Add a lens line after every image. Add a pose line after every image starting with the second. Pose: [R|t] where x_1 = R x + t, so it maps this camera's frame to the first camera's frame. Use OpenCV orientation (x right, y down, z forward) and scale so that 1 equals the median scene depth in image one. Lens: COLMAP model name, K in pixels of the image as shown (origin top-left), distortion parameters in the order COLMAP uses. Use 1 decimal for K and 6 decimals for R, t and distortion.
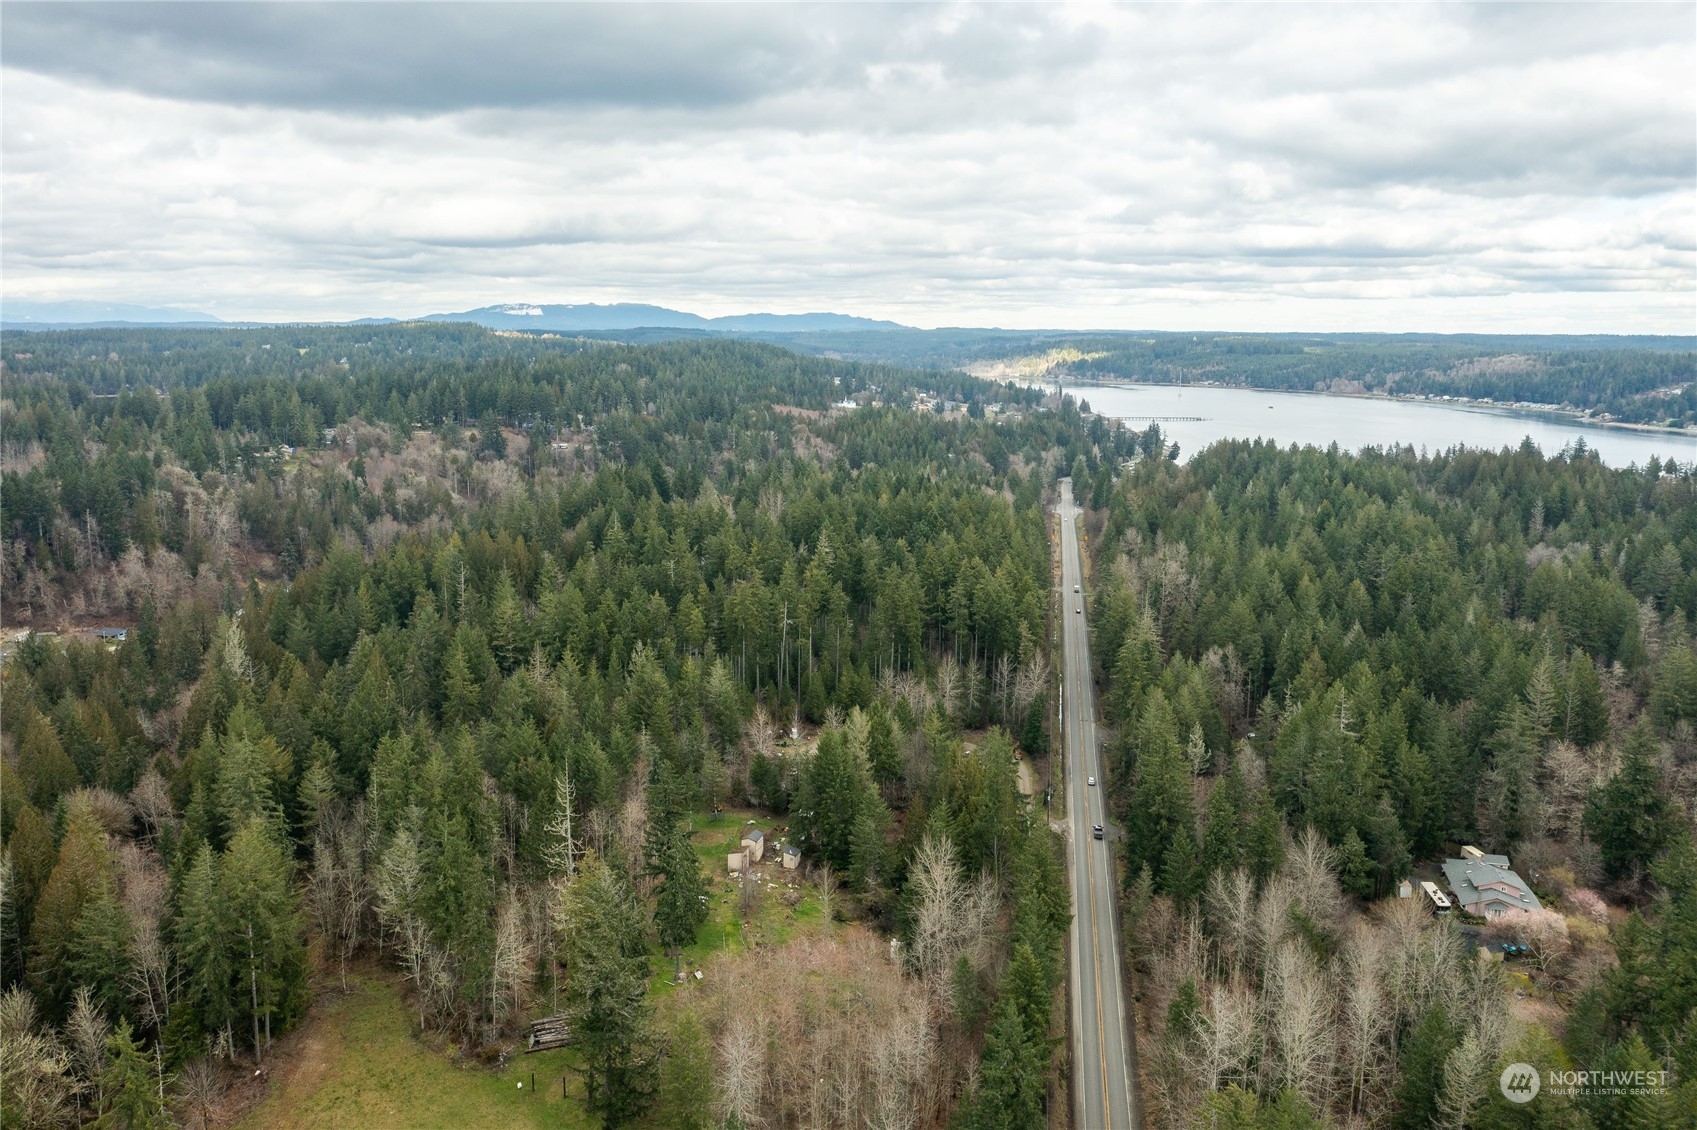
lens RADIAL K [[1316.4, 0, 850.1], [0, 1316.4, 564.6], [0, 0, 1]] dist [-0.013214, 0.003368]
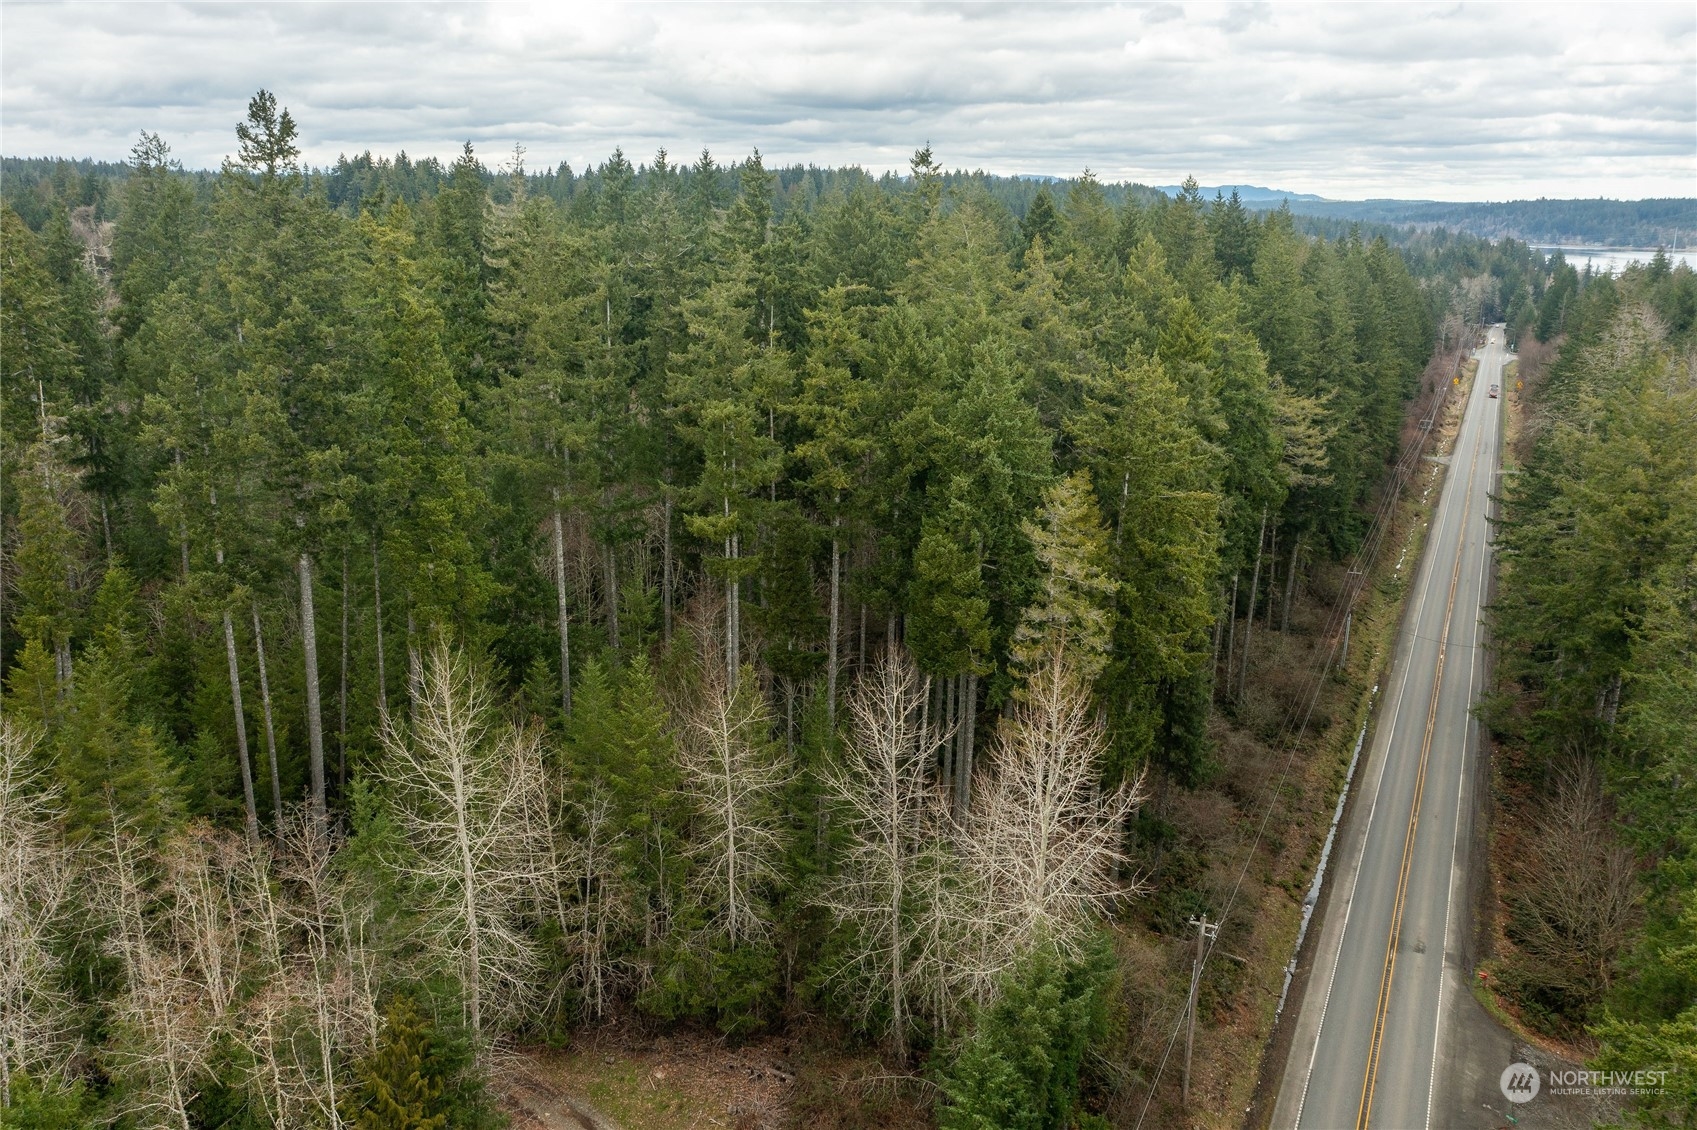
lens RADIAL K [[1316.4, 0, 846.5], [0, 1316.4, 562.9], [0, 0, 1]] dist [-0.013214, 0.003368]
pose [[0.954835, 0.082786, -0.285370, 0.057436], [-0.057129, 0.993634, 0.097100, 0.013839], [0.291592, -0.076412, 0.953486, 0.302273]]
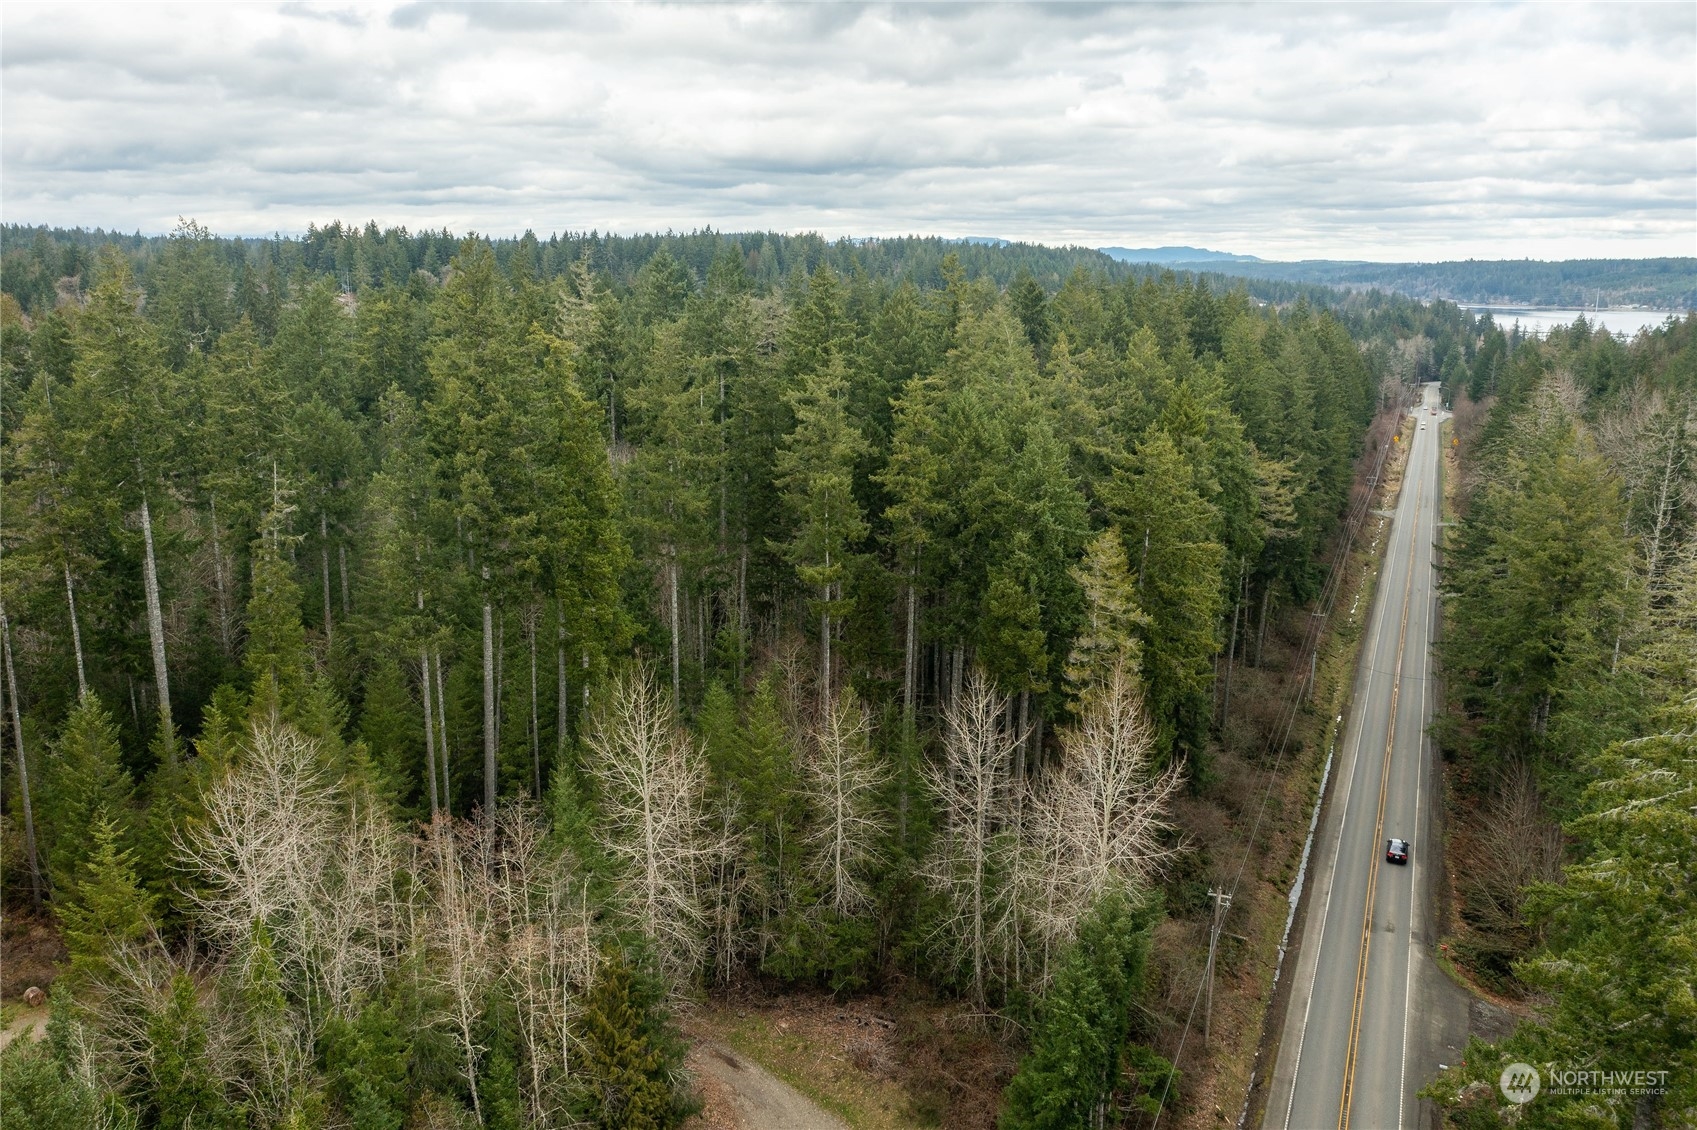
lens RADIAL K [[1316.4, 0, 846.3], [0, 1316.4, 568.2], [0, 0, 1]] dist [-0.013214, 0.003368]
pose [[0.965623, 0.061249, -0.252626, 0.053995], [-0.048800, 0.997279, 0.055259, 0.013827], [0.255323, -0.041031, 0.965985, 0.284595]]
